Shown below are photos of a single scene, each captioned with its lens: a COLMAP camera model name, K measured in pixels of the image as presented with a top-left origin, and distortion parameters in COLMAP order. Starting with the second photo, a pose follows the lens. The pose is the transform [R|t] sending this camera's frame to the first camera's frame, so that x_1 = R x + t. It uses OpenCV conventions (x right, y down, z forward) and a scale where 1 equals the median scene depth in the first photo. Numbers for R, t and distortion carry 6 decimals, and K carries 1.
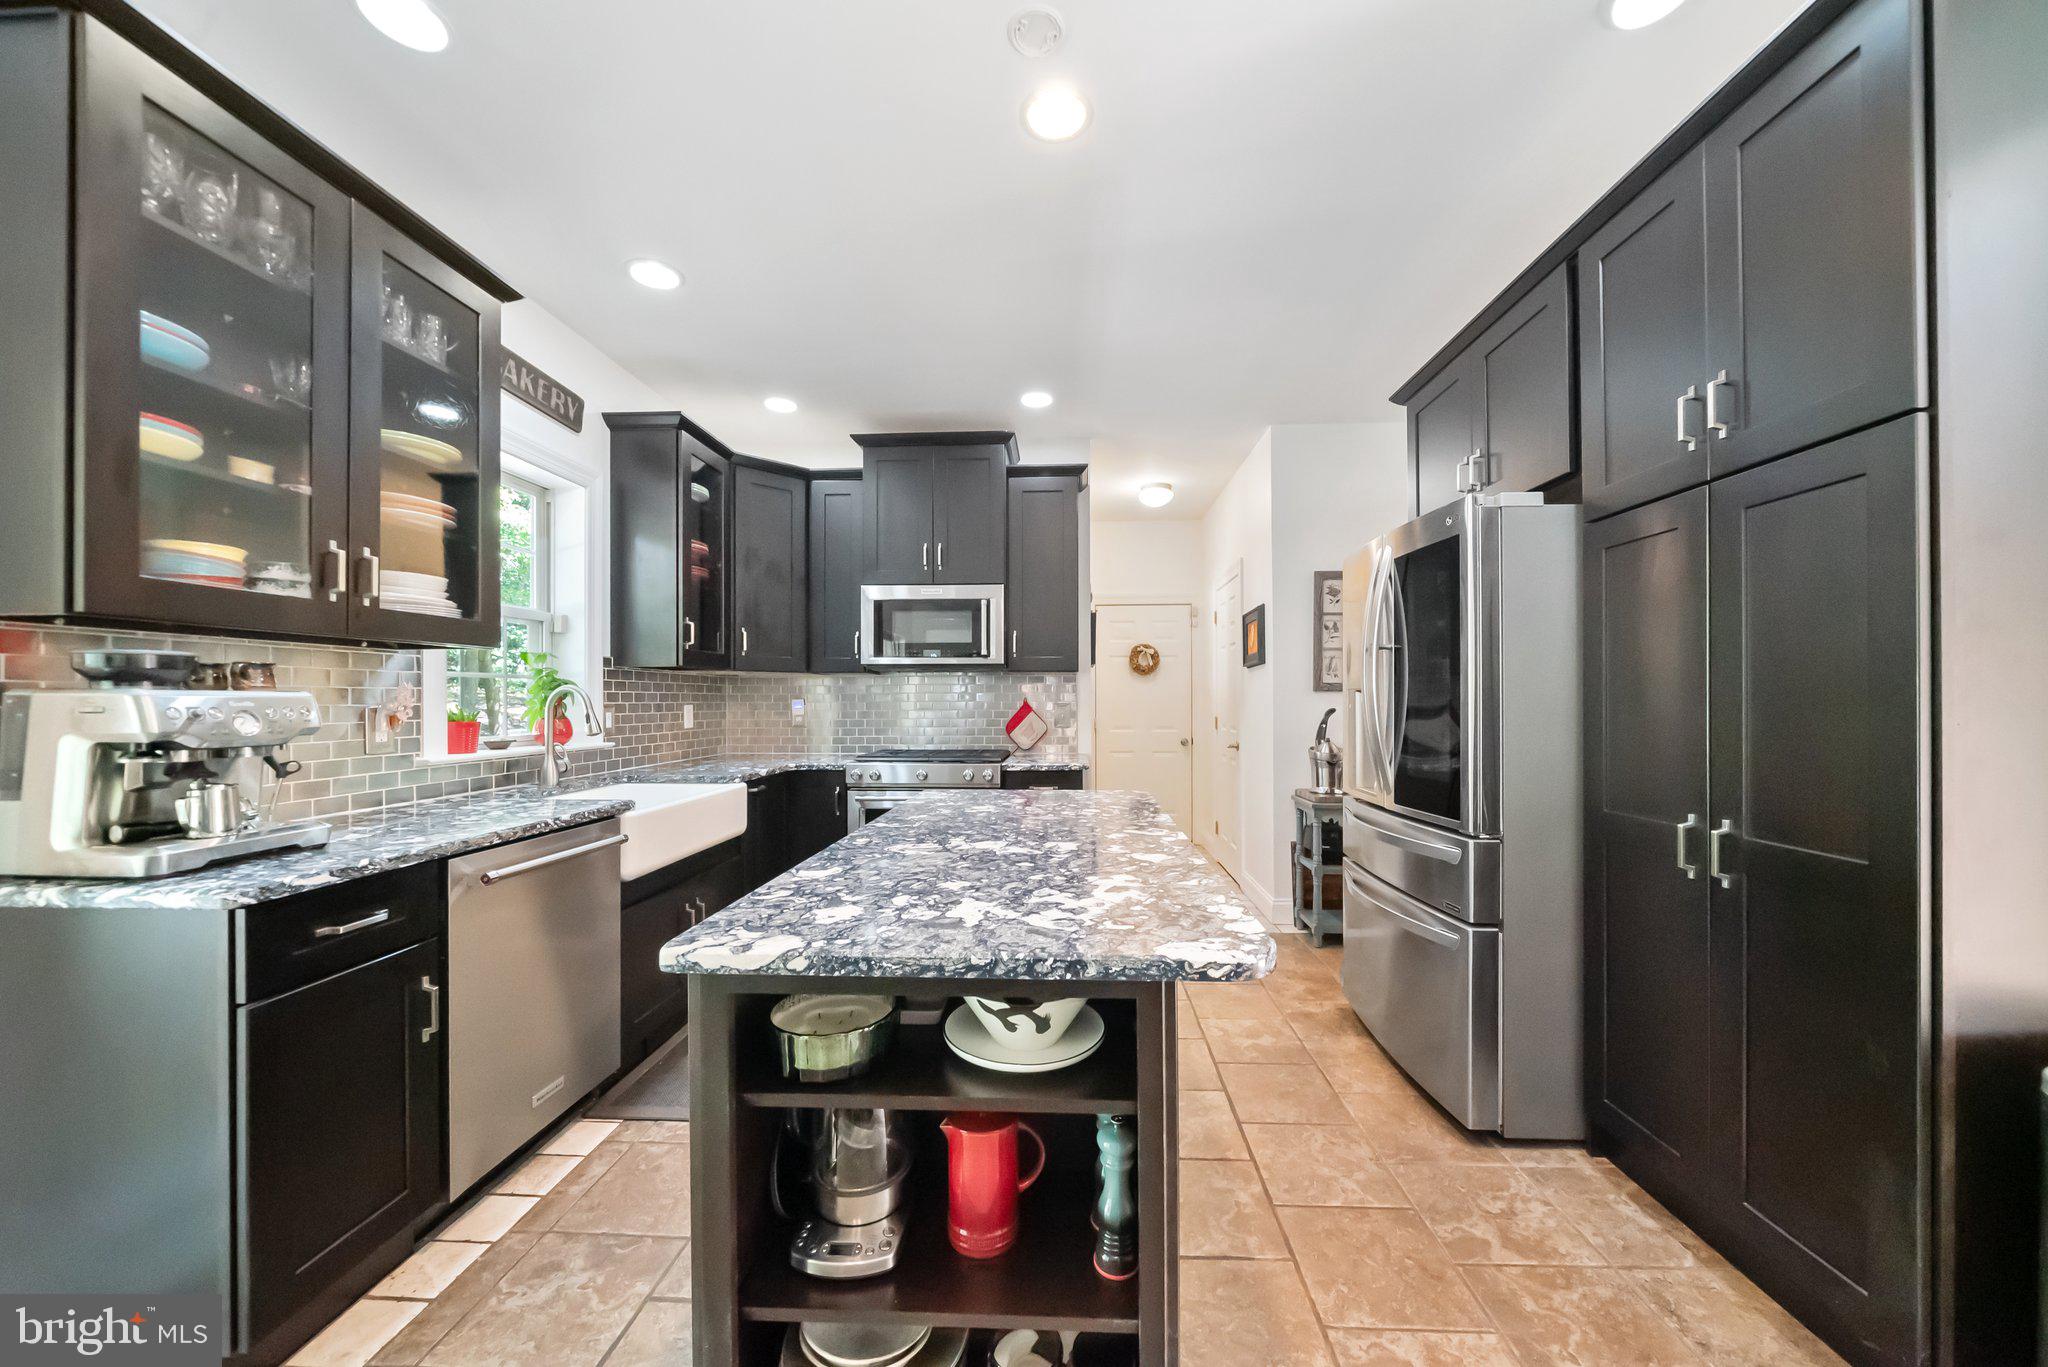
lens RADIAL K [[707.8, 0, 1036.5], [0, 707.8, 698.5], [0, 0, 1]] dist [-0.008272, -0.000066]
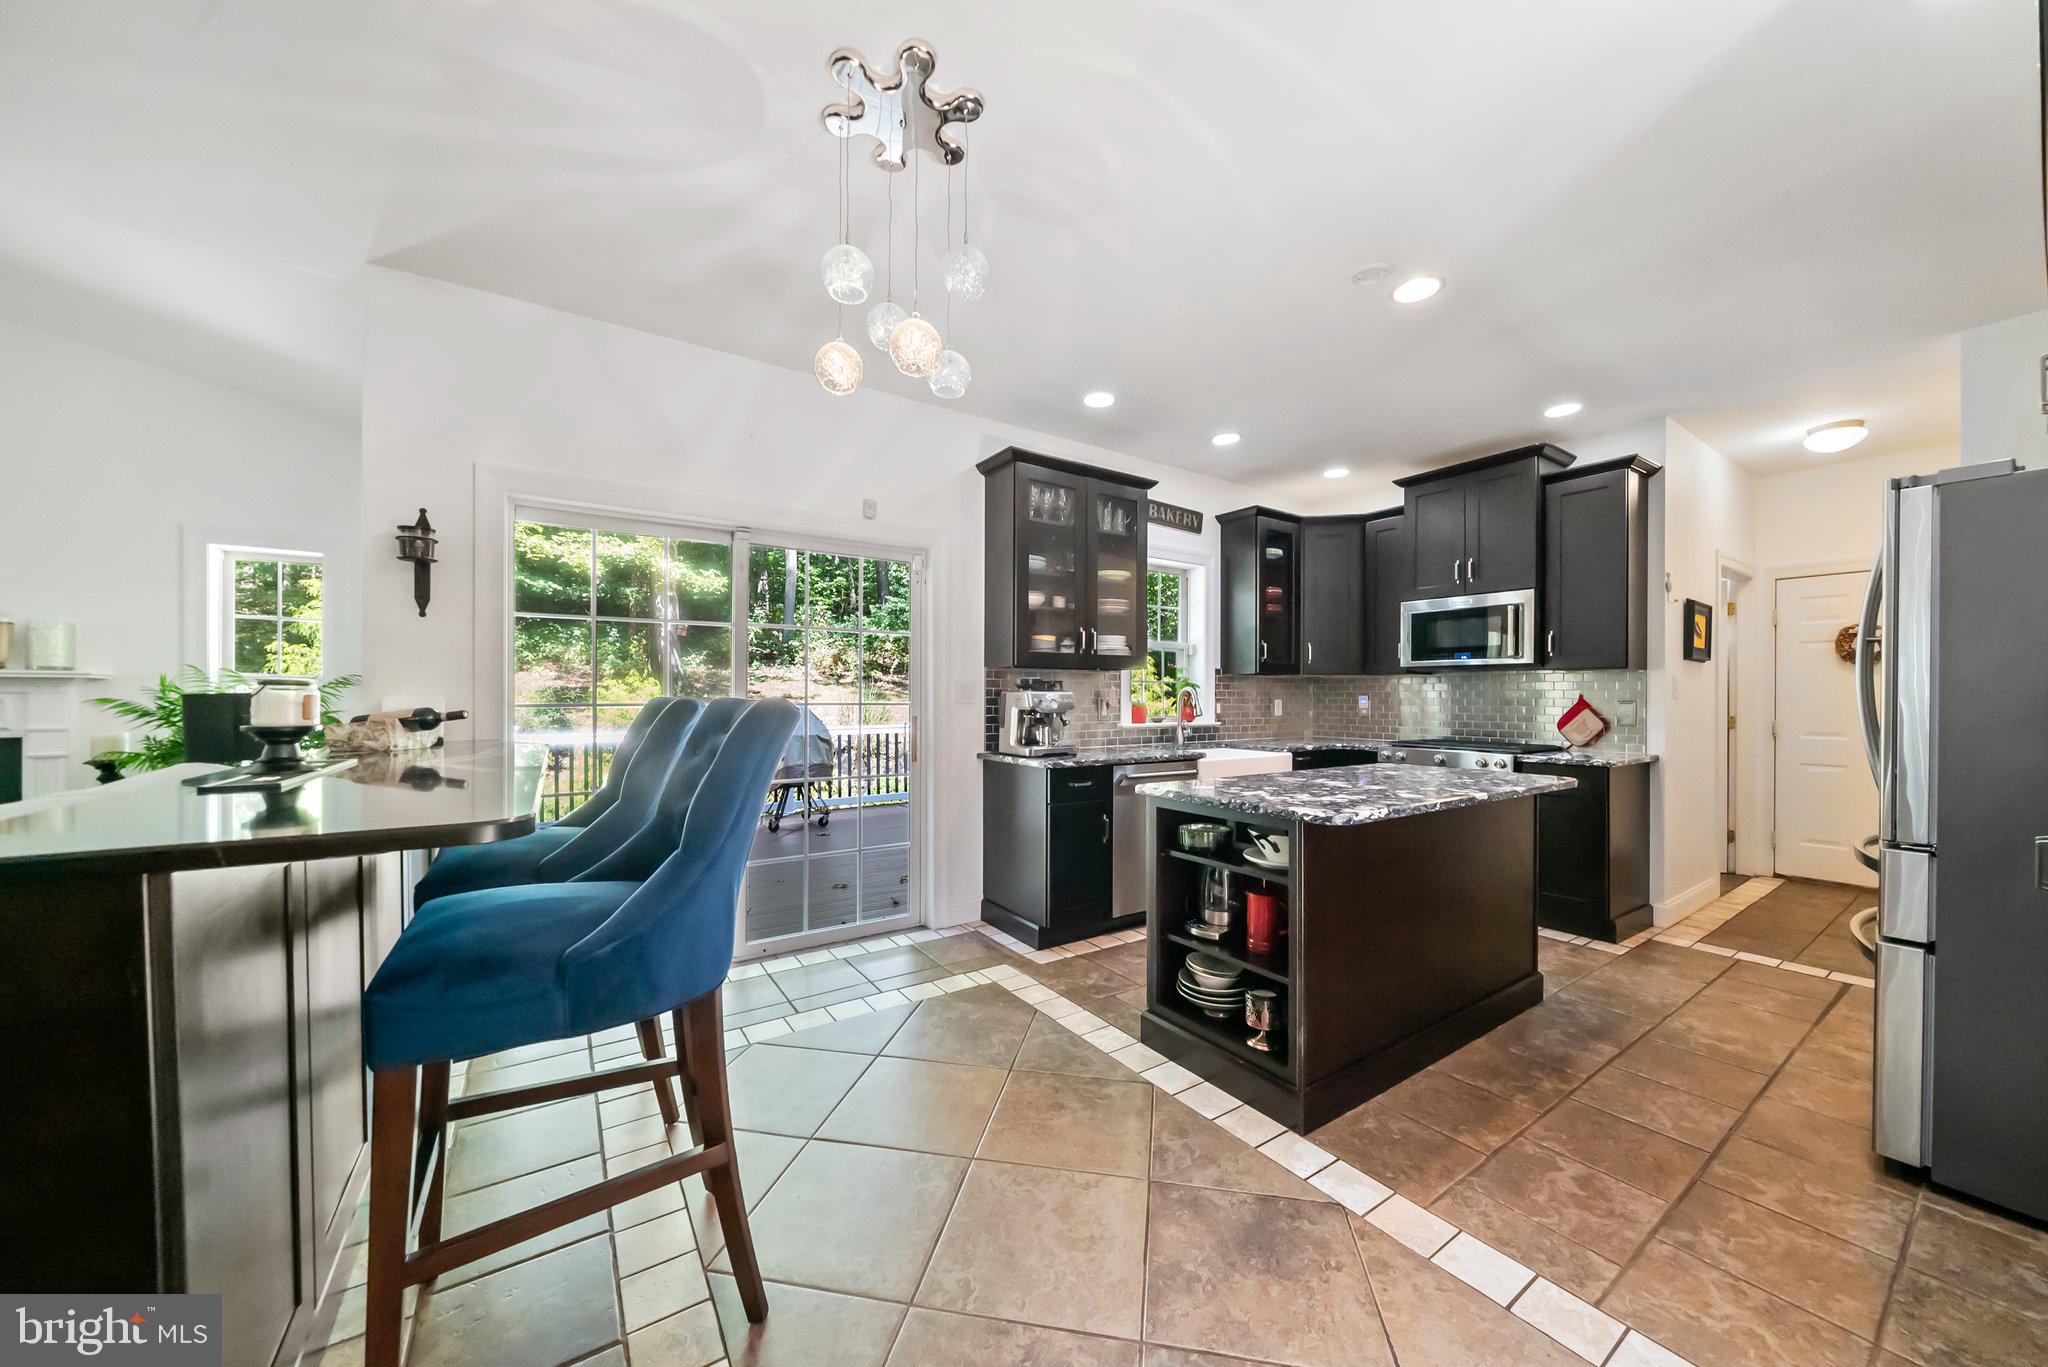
lens RADIAL K [[707.8, 0, 1036.5], [0, 707.8, 698.5], [0, 0, 1]] dist [-0.008272, -0.000066]
pose [[0.603321, 0.007567, -0.797462, 0.659515], [-0.002370, 0.999968, 0.007696, -0.003985], [0.797495, -0.002753, 0.603320, -0.455505]]
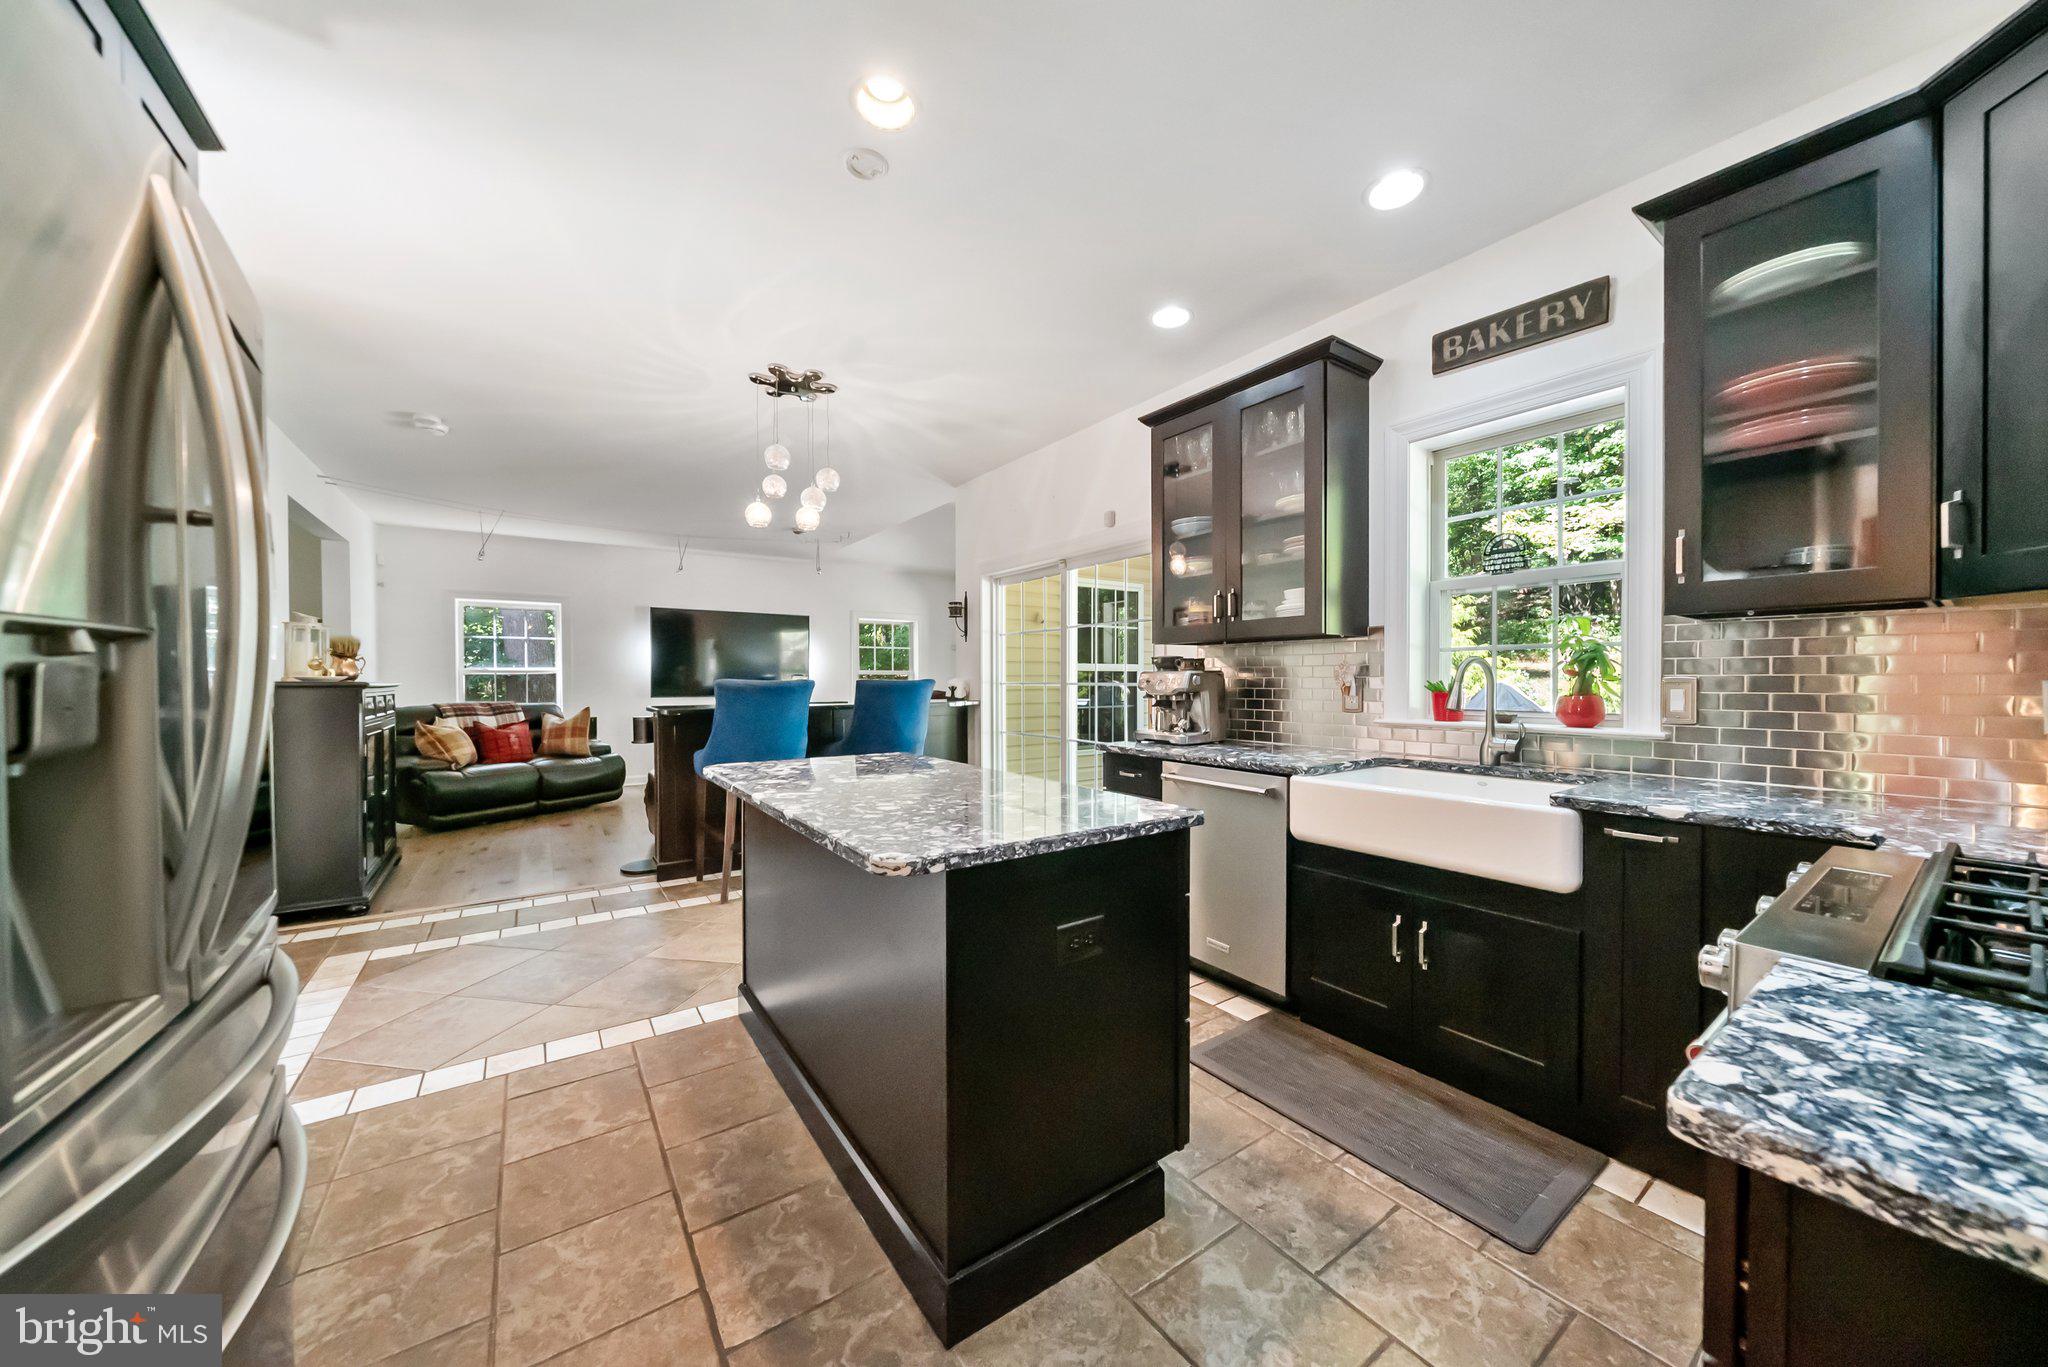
lens RADIAL K [[708.6, 0, 1036.3], [0, 708.6, 686.8], [0, 0, 1]] dist [-0.004029, -0.000105]
pose [[-0.782572, 0.012590, -0.622432, 0.471002], [0.007616, 0.999914, 0.010650, 0.008119], [0.622513, 0.003594, -0.782601, 1.808221]]
